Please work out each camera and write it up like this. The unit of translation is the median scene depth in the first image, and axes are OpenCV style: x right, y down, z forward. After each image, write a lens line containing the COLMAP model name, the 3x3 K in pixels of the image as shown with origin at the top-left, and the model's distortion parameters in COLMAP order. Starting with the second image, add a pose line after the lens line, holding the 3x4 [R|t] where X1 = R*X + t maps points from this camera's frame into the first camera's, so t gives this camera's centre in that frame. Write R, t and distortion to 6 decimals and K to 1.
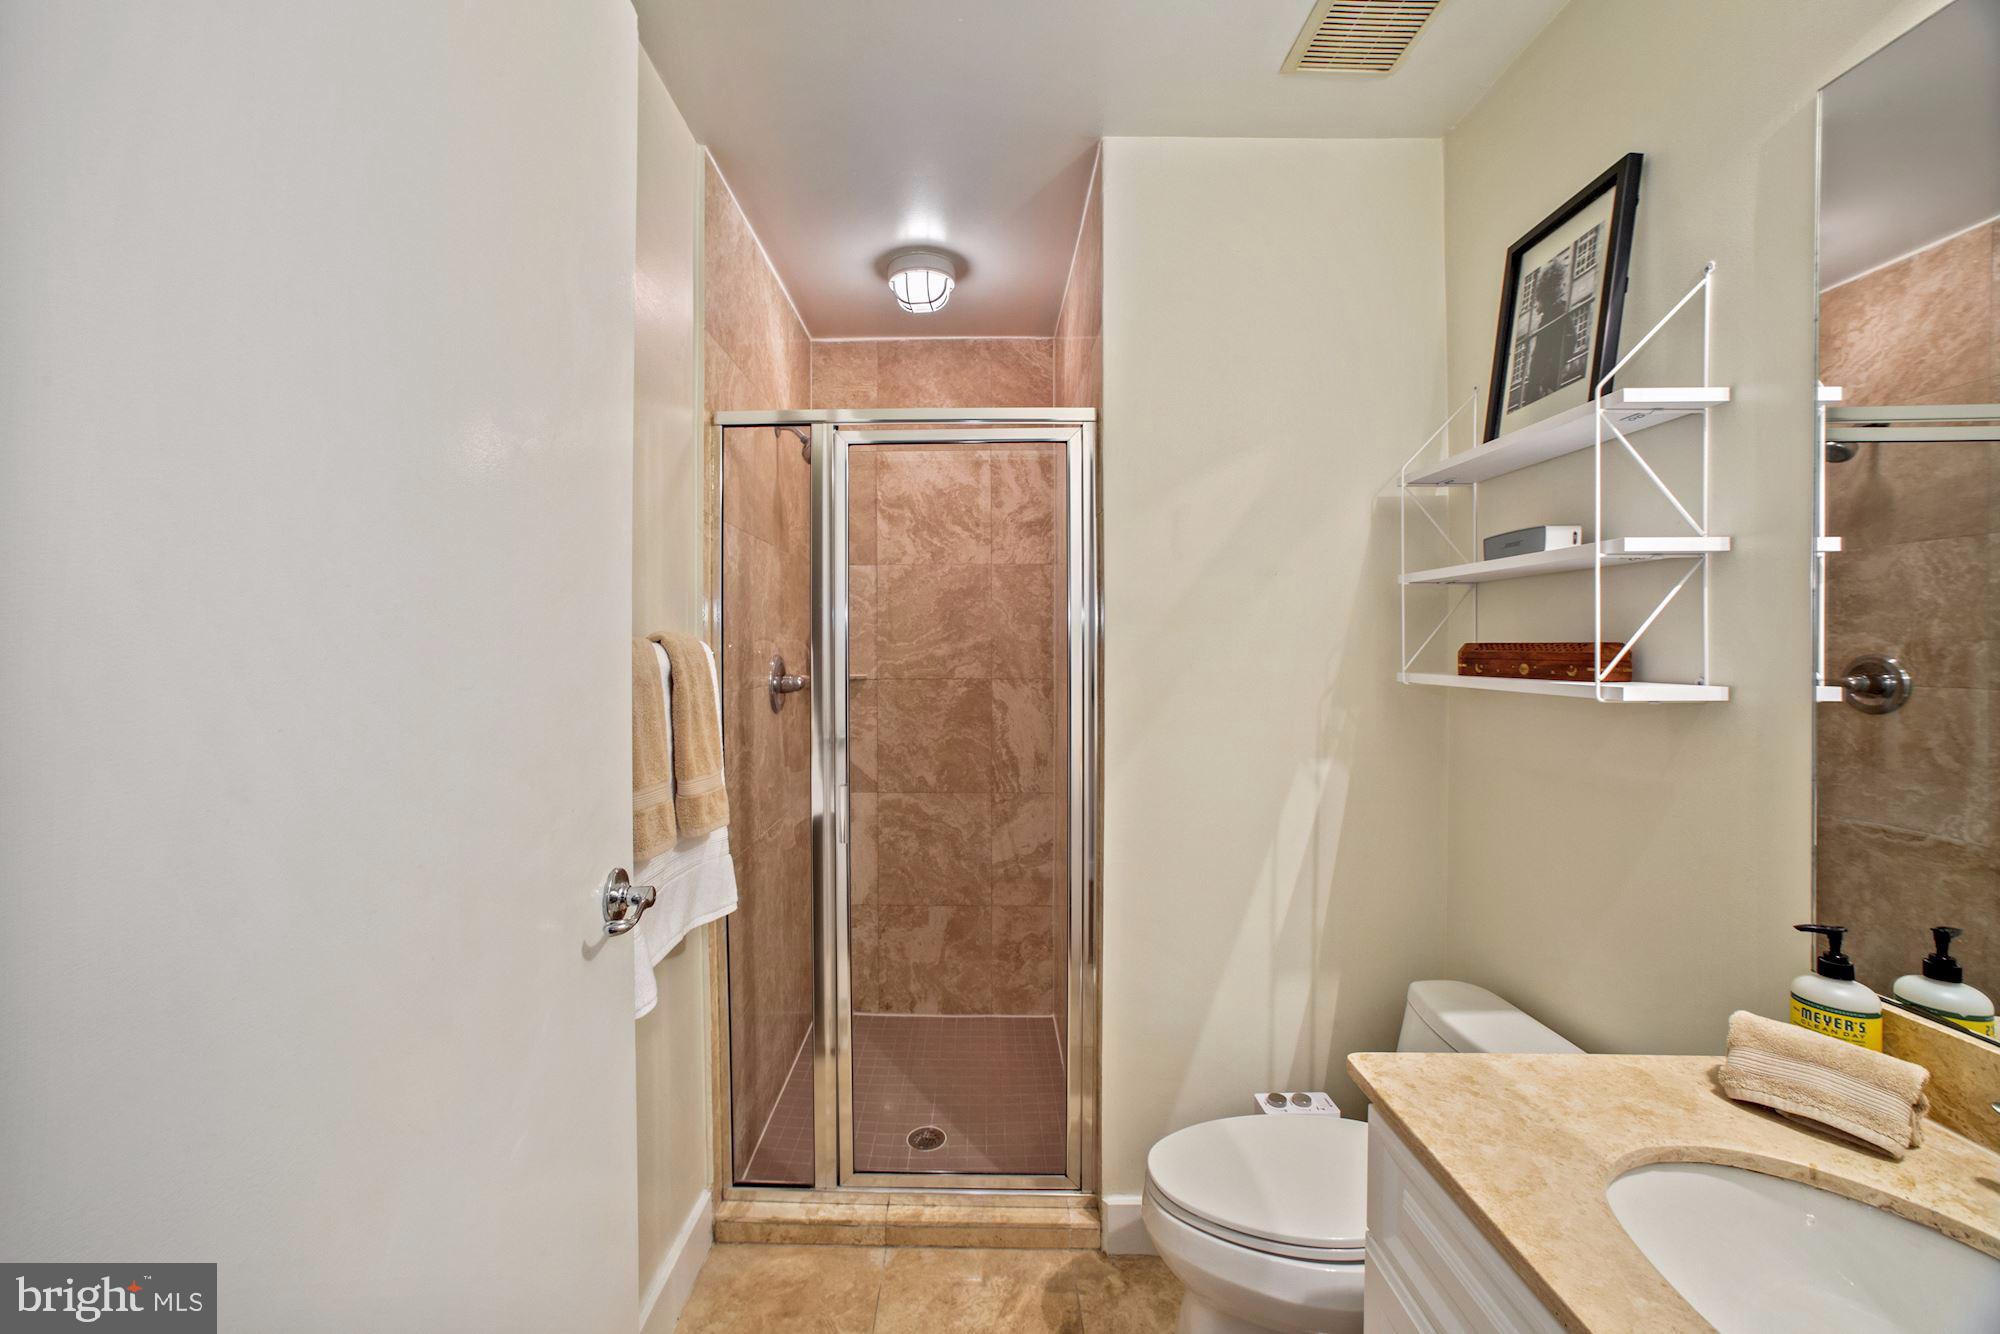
lens RADIAL K [[858.0, 0, 952.6], [0, 858.0, 638.9], [0, 0, 1]] dist [-0.061237, 0.025259]
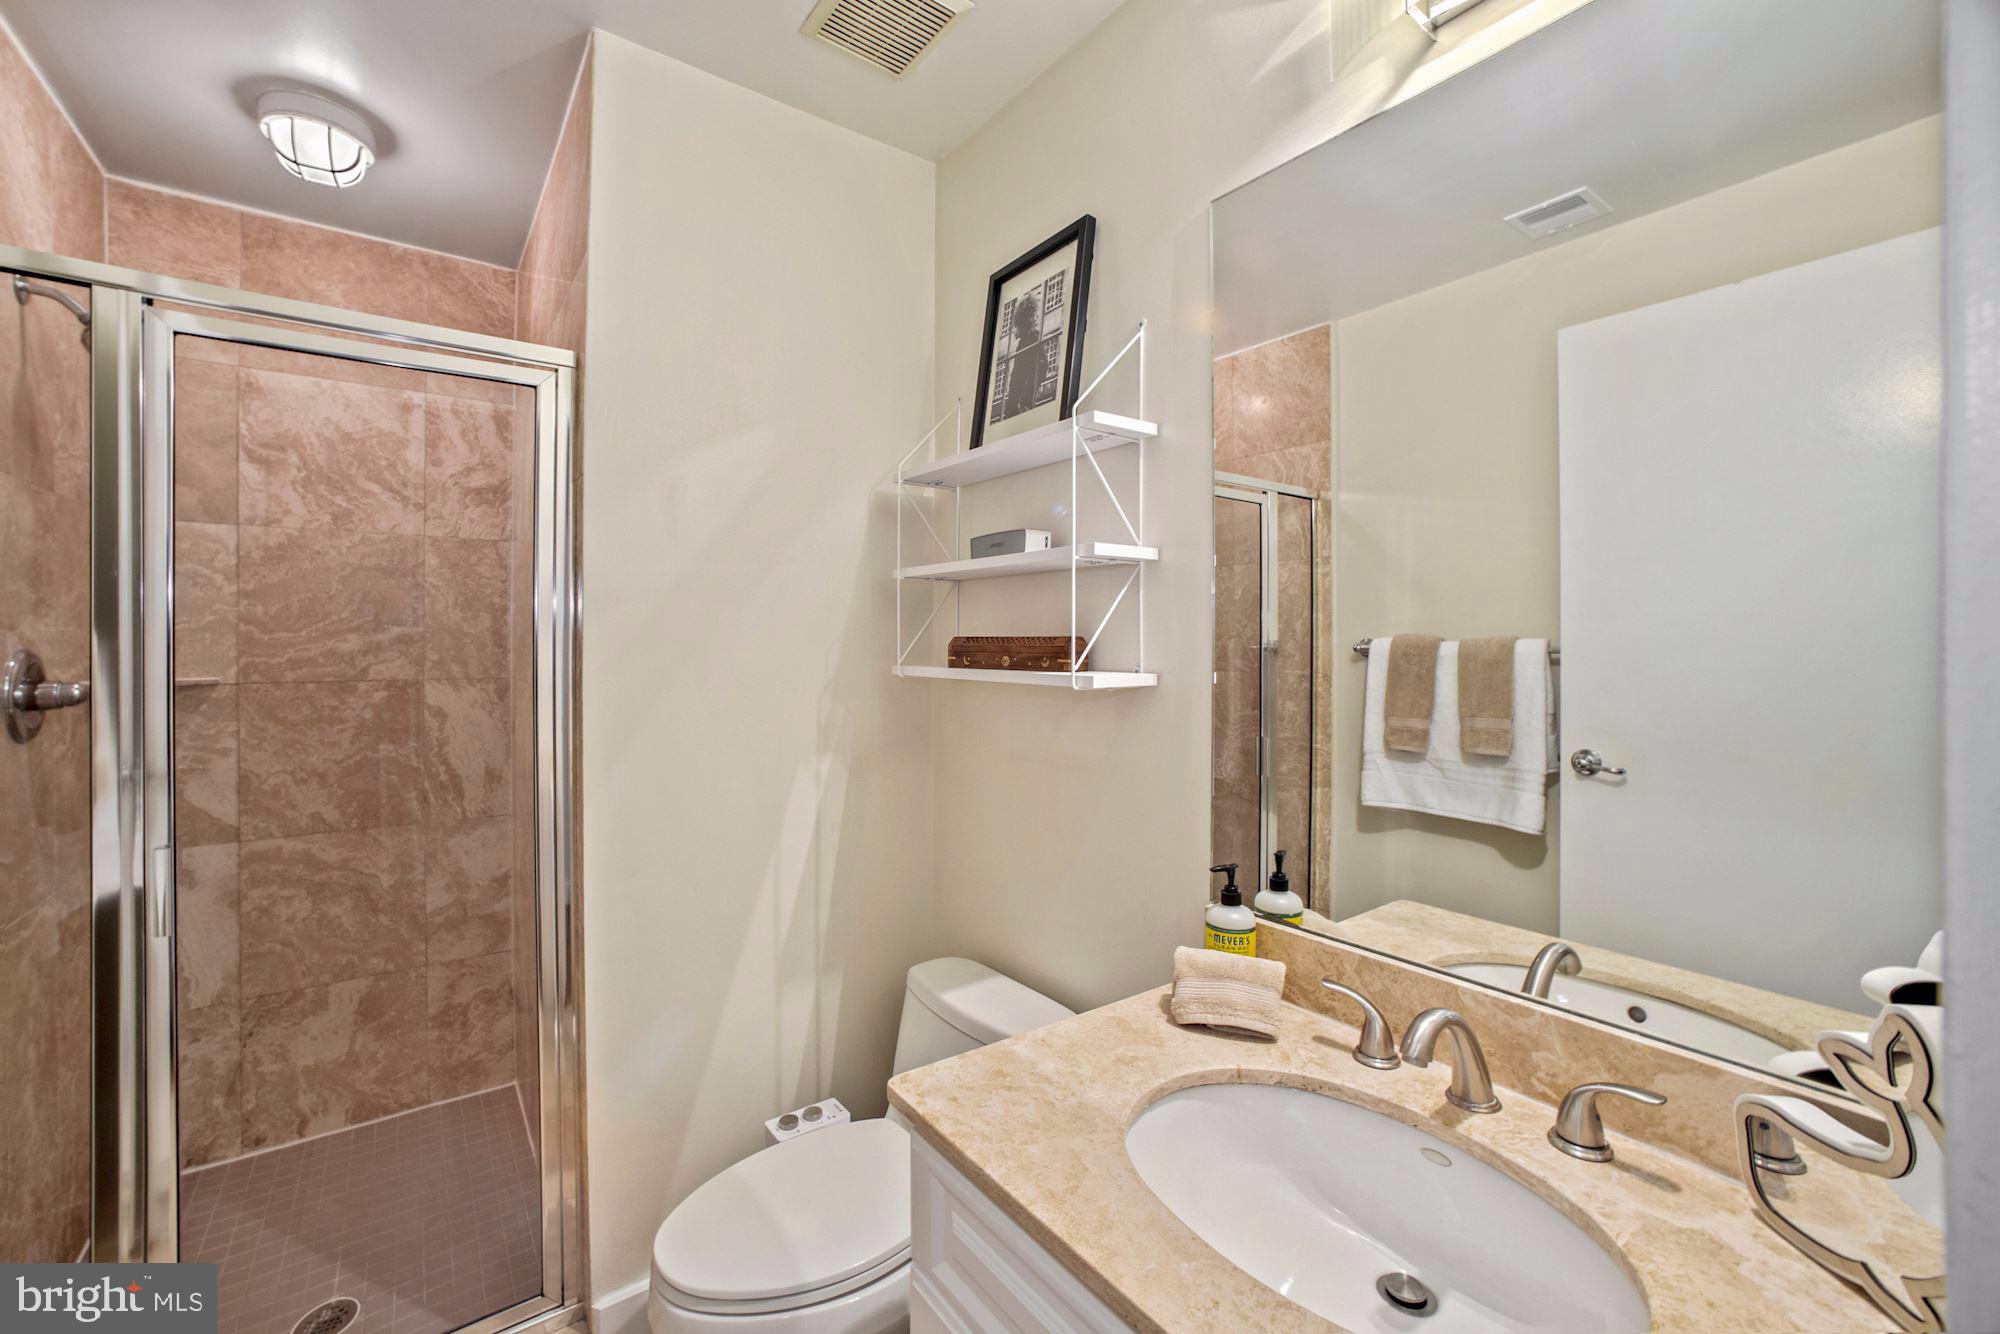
lens RADIAL K [[833.2, 0, 968.1], [0, 833.2, 643.8], [0, 0, 1]] dist [-0.058996, 0.025509]
pose [[0.804737, 0.002004, 0.593629, 0.003450], [-0.007854, 0.999943, 0.007270, 0.005140], [-0.593580, -0.010513, 0.804706, 0.131824]]
